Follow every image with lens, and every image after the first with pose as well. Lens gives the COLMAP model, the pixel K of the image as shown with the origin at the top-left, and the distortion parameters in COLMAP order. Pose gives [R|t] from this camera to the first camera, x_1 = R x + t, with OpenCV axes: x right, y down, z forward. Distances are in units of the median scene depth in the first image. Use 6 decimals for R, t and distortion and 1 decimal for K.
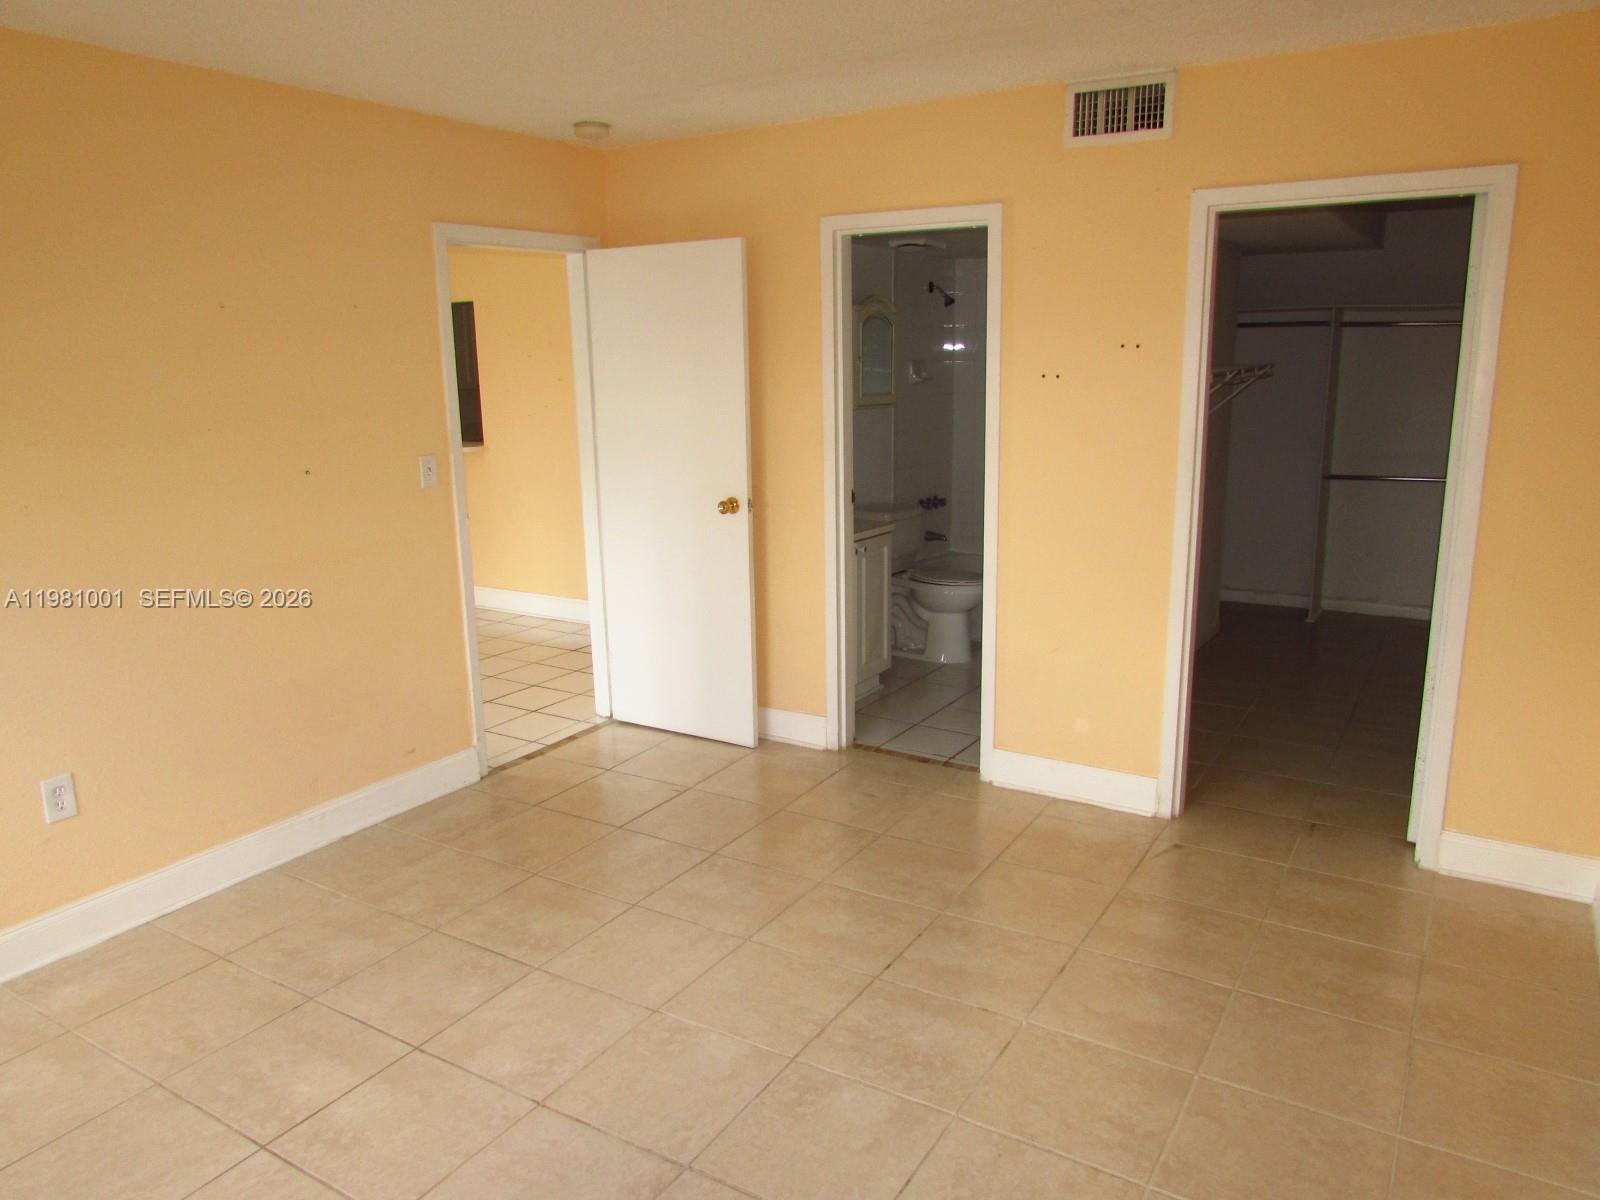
lens RADIAL K [[1131.7, 0, 799.6], [0, 1131.7, 612.9], [0, 0, 1]] dist [-0.040091, 0.017550]
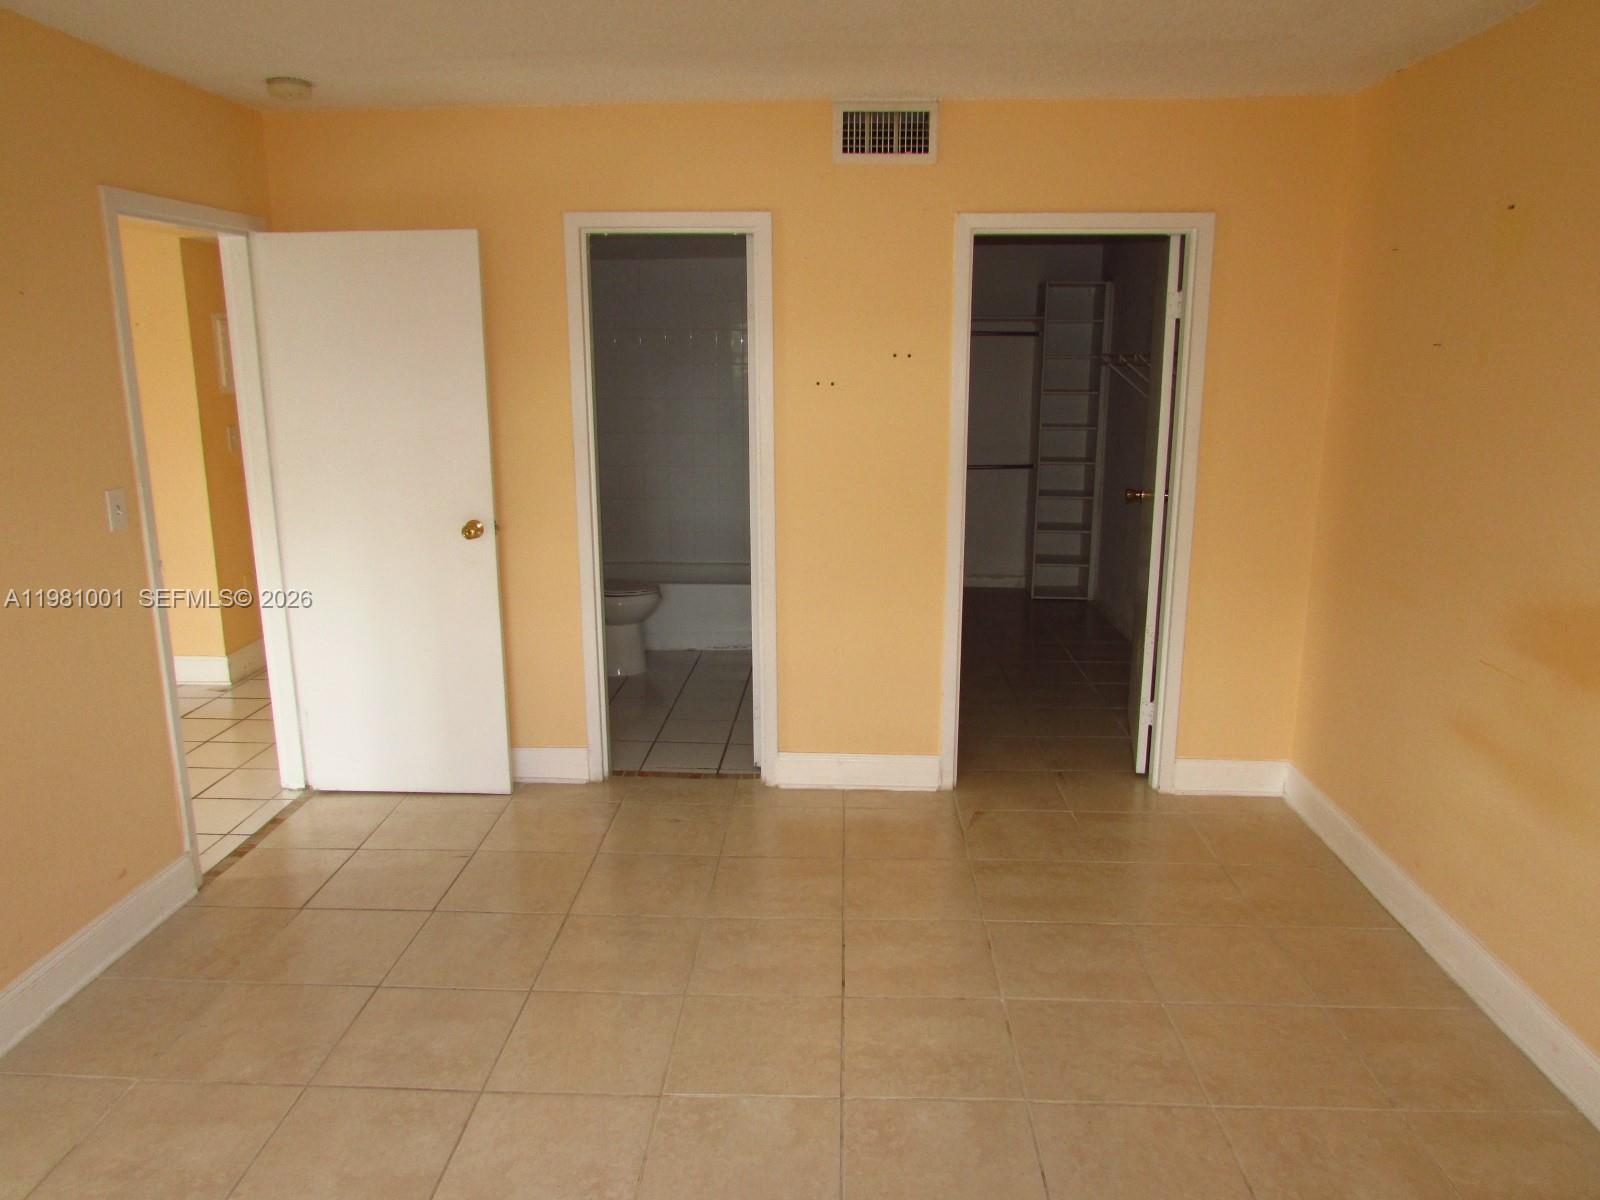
lens RADIAL K [[1131.7, 0, 790.5], [0, 1131.7, 613.7], [0, 0, 1]] dist [-0.040091, 0.017550]
pose [[0.870889, -0.099275, 0.481349, -0.293681], [0.098710, 0.994761, 0.026571, -0.028972], [-0.481466, 0.024373, 0.876126, 0.106615]]
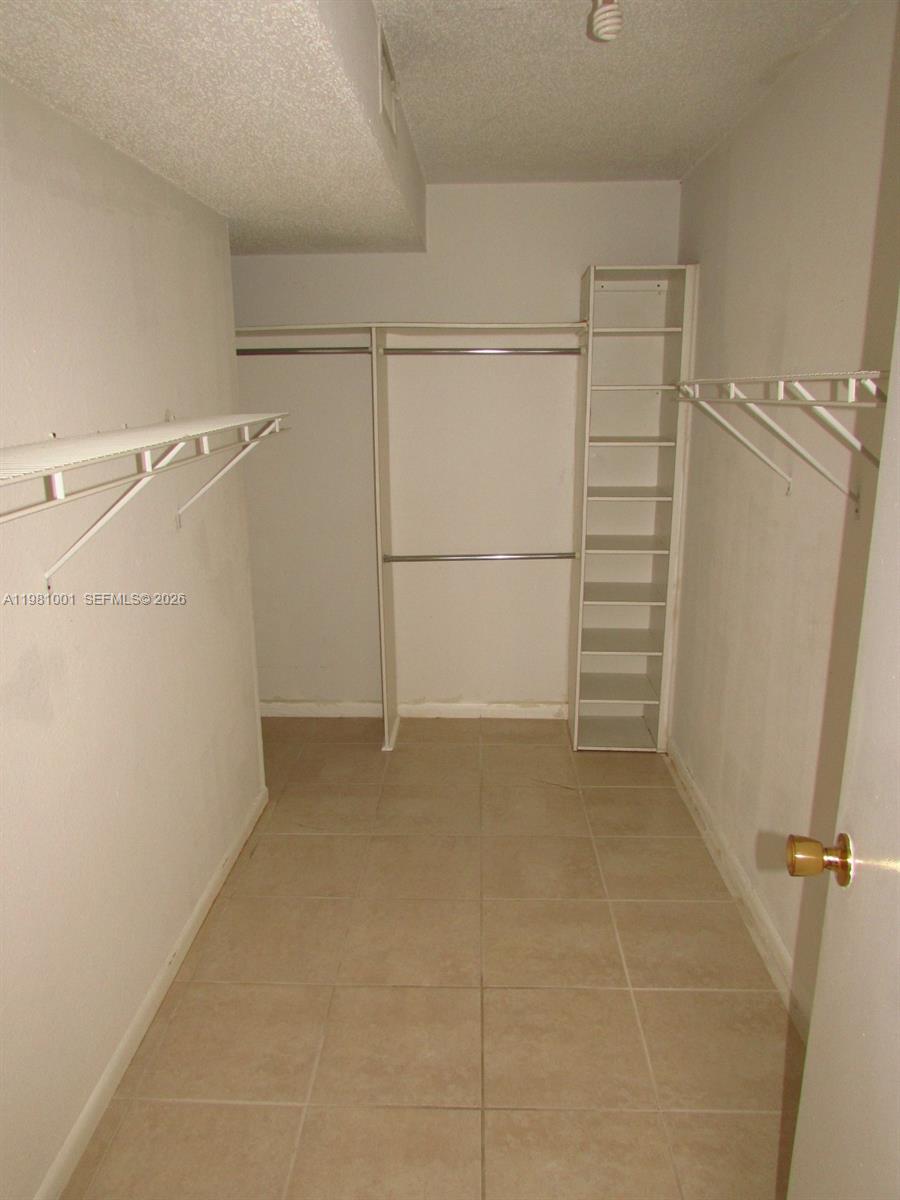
lens RADIAL K [[848.8, 0, 453.3], [0, 848.8, 588.1], [0, 0, 1]] dist [-0.040091, 0.017550]
pose [[0.870195, -0.114608, 0.479192, 0.360252], [0.102806, 0.993398, 0.050898, -0.191735], [-0.481862, 0.004972, 0.876233, 0.742382]]
